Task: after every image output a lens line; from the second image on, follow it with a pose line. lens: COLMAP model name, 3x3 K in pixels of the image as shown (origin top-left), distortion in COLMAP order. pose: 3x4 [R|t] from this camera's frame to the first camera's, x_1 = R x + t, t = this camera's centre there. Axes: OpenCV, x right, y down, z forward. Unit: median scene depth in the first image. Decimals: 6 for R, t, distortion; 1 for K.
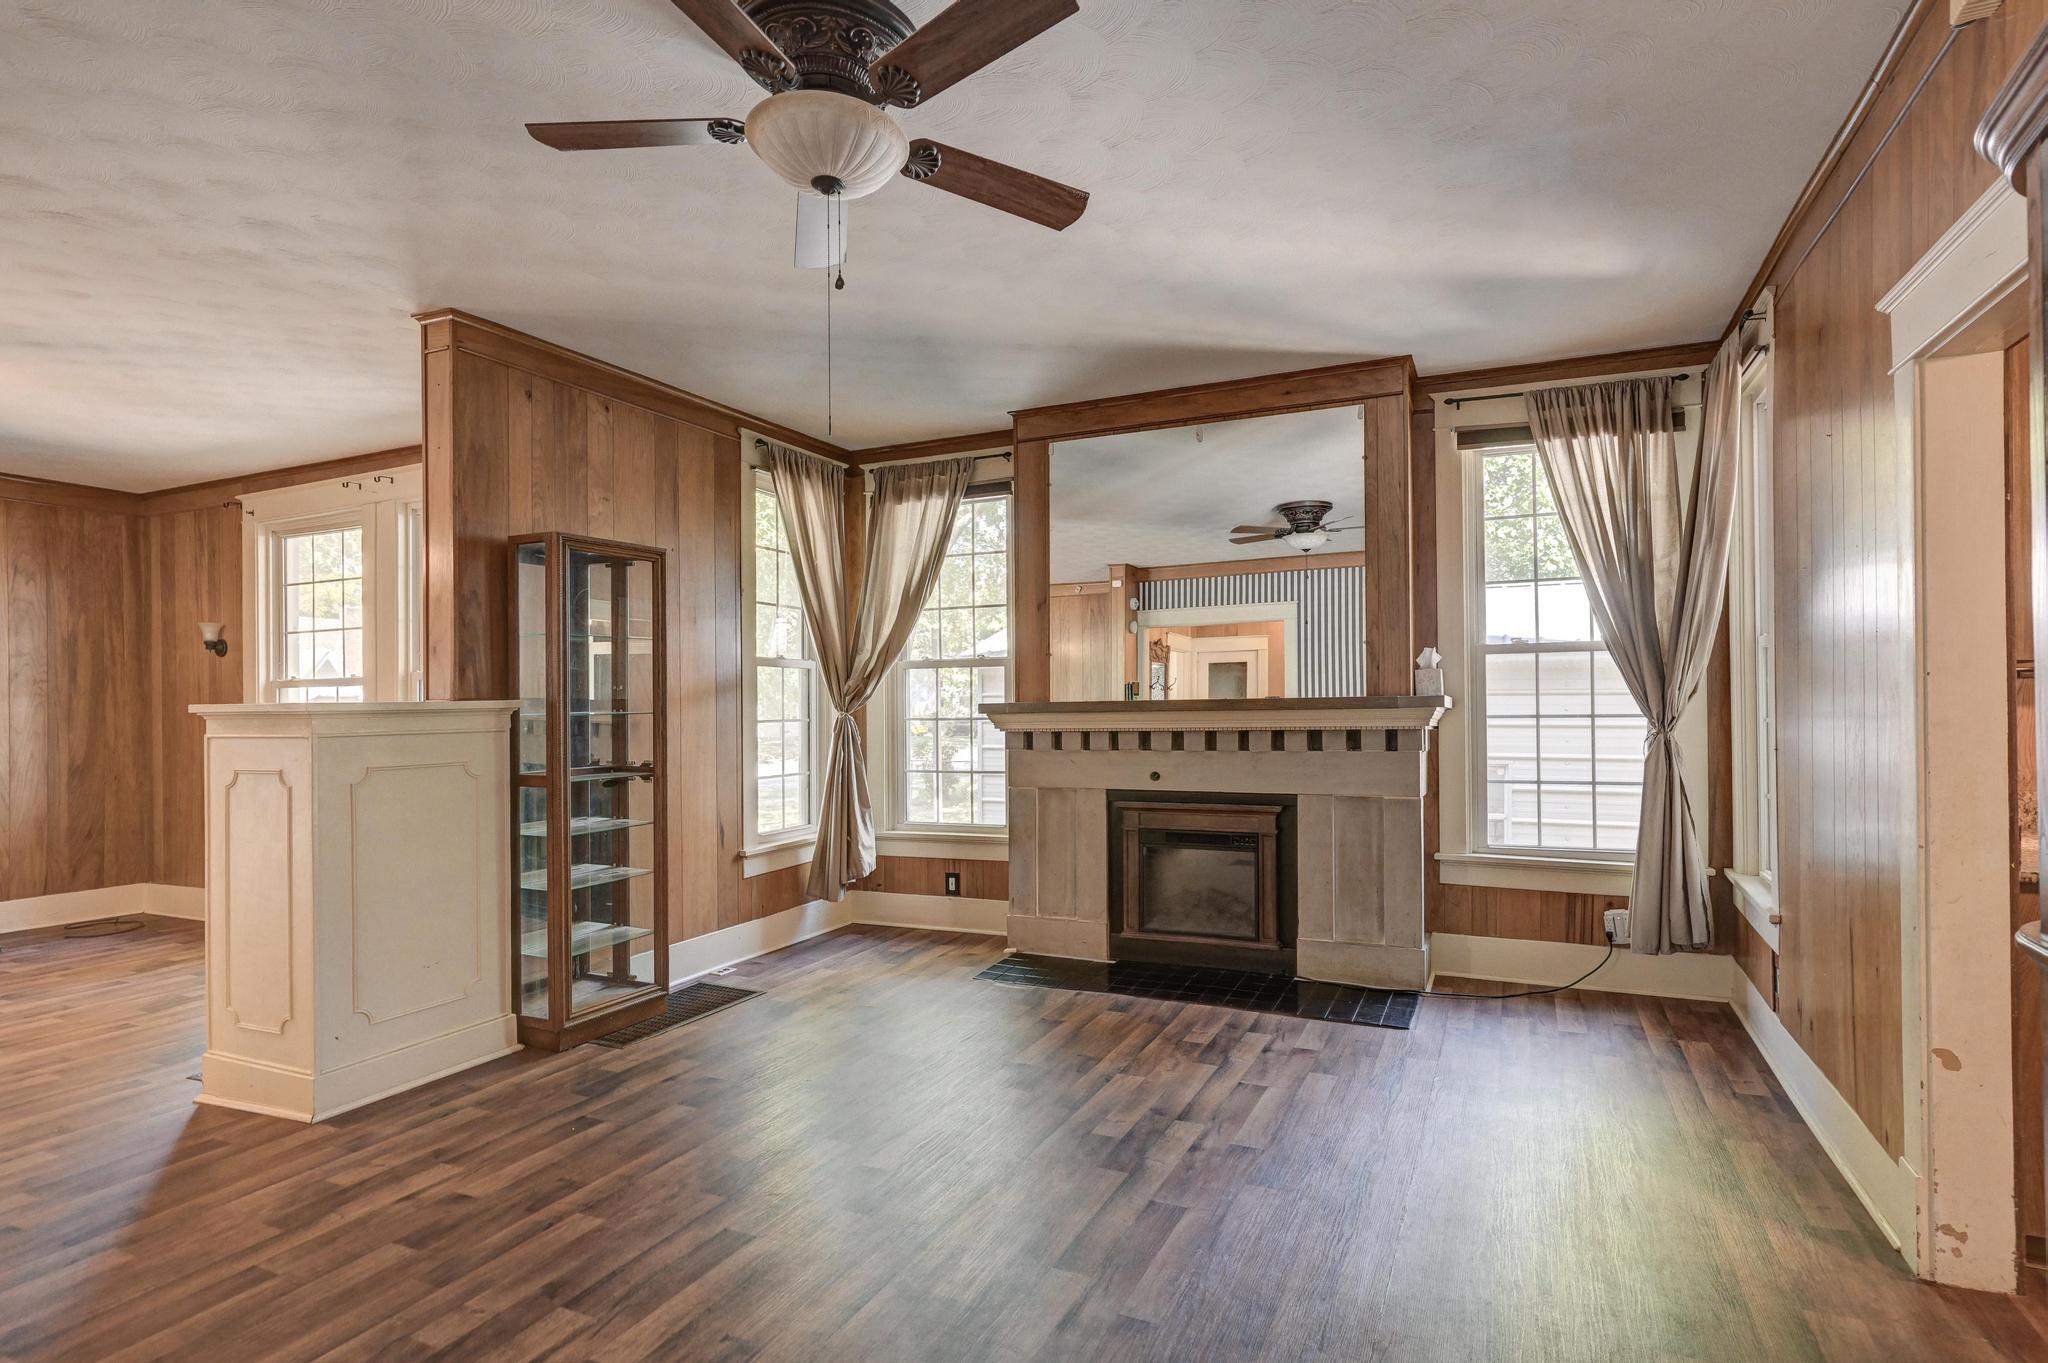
lens RADIAL K [[1008.5, 0, 1046.8], [0, 1008.5, 702.8], [0, 0, 1]] dist [-0.000362, 0.001129]
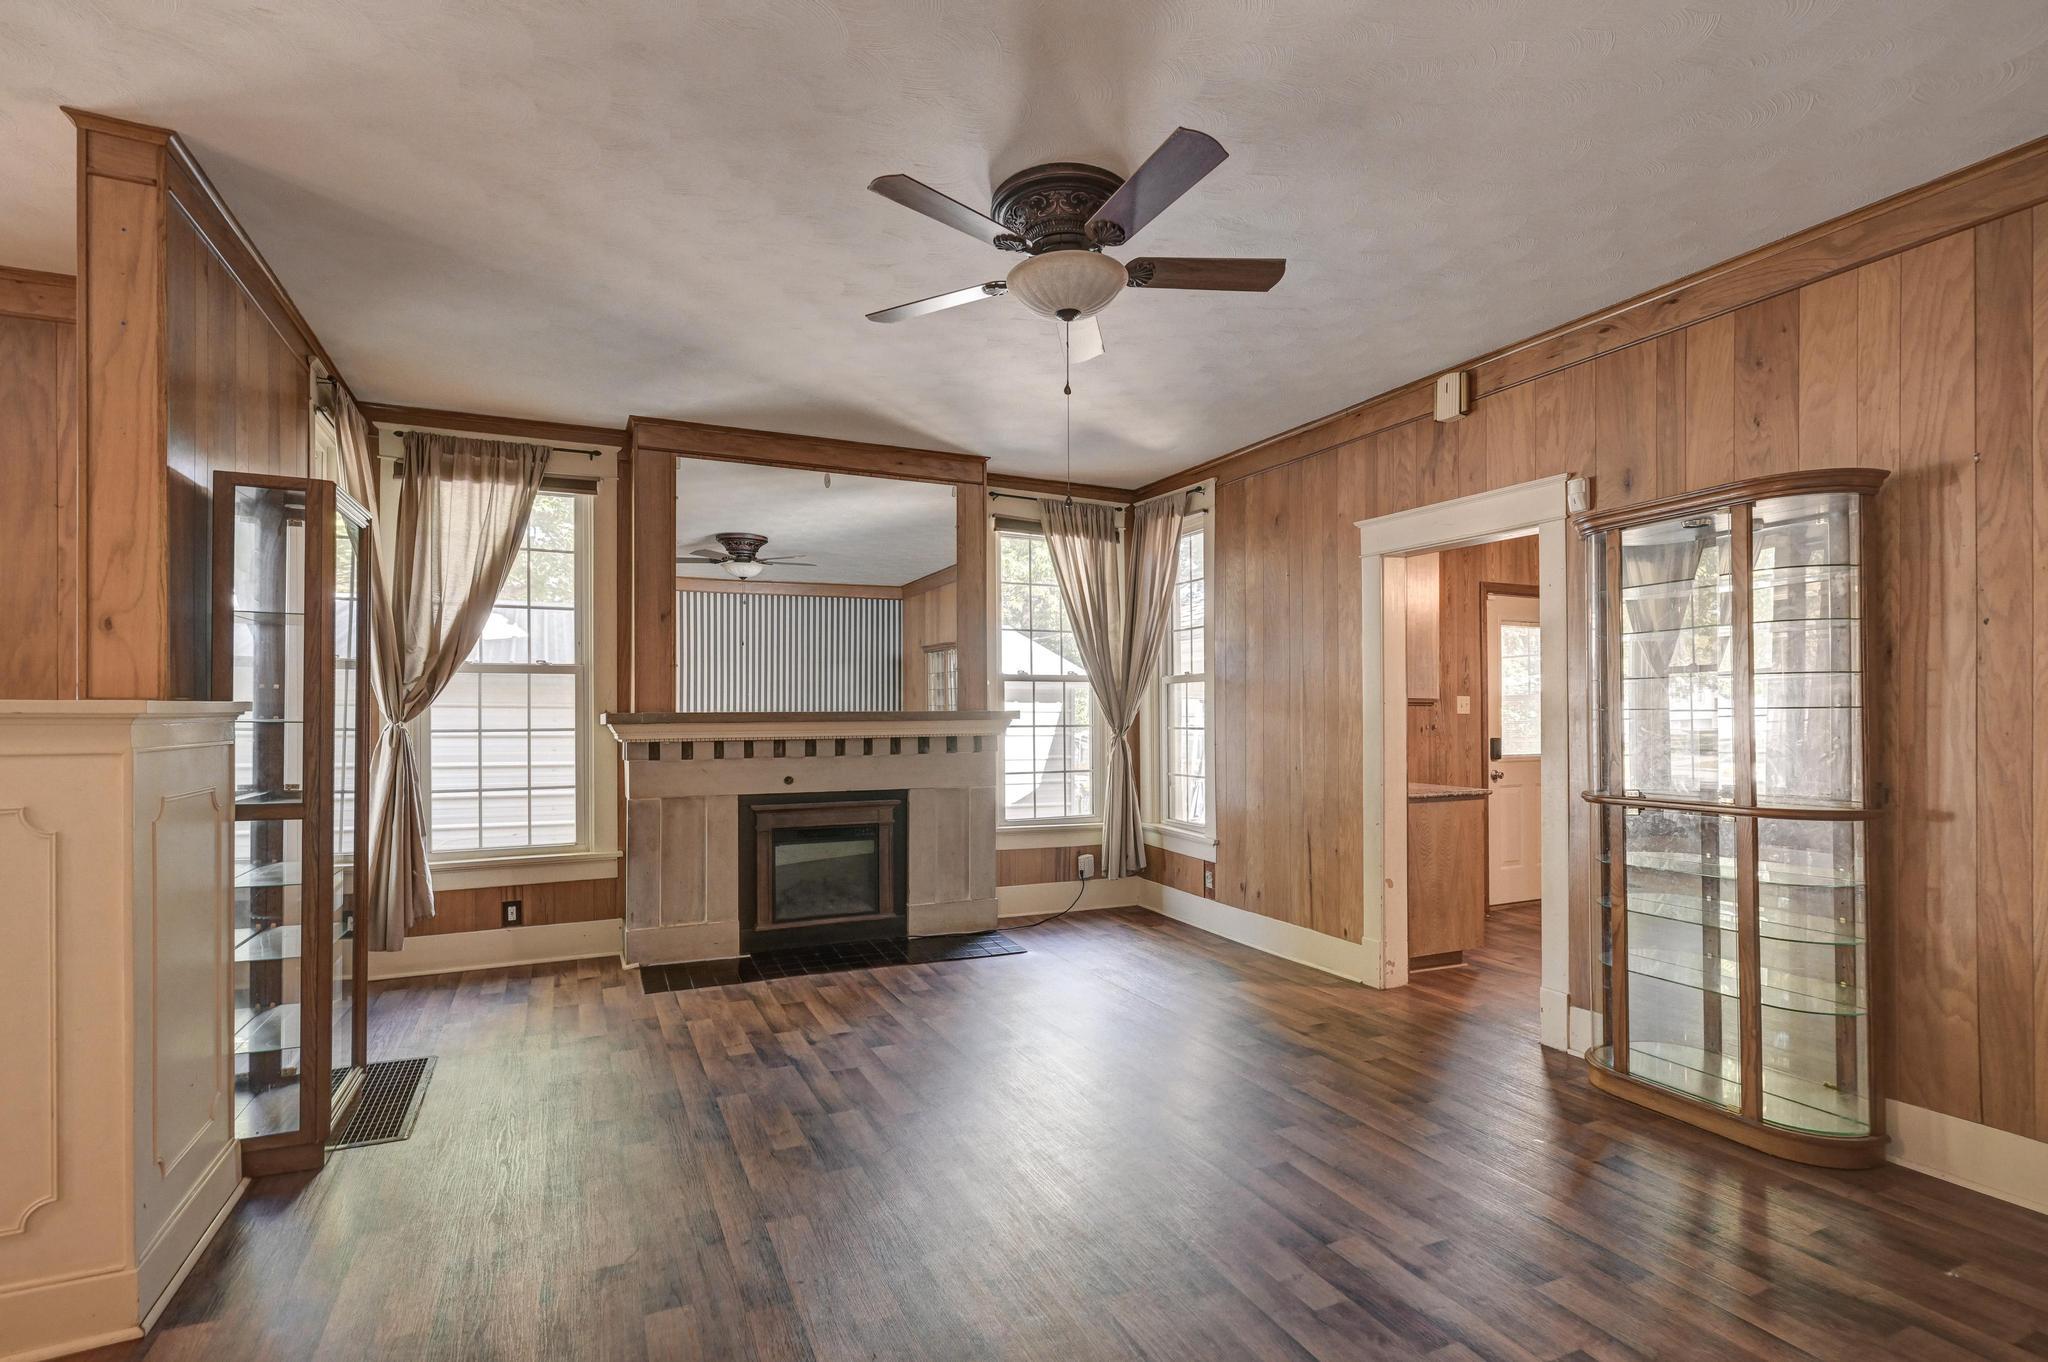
lens RADIAL K [[988.8, 0, 1023.5], [0, 988.8, 714.5], [0, 0, 1]] dist [-0.002302, 0.000431]
pose [[0.659990, 0.009074, 0.751220, -0.567586], [-0.005598, 0.999959, -0.007160, 0.006957], [-0.751254, 0.000520, 0.660013, 0.092755]]
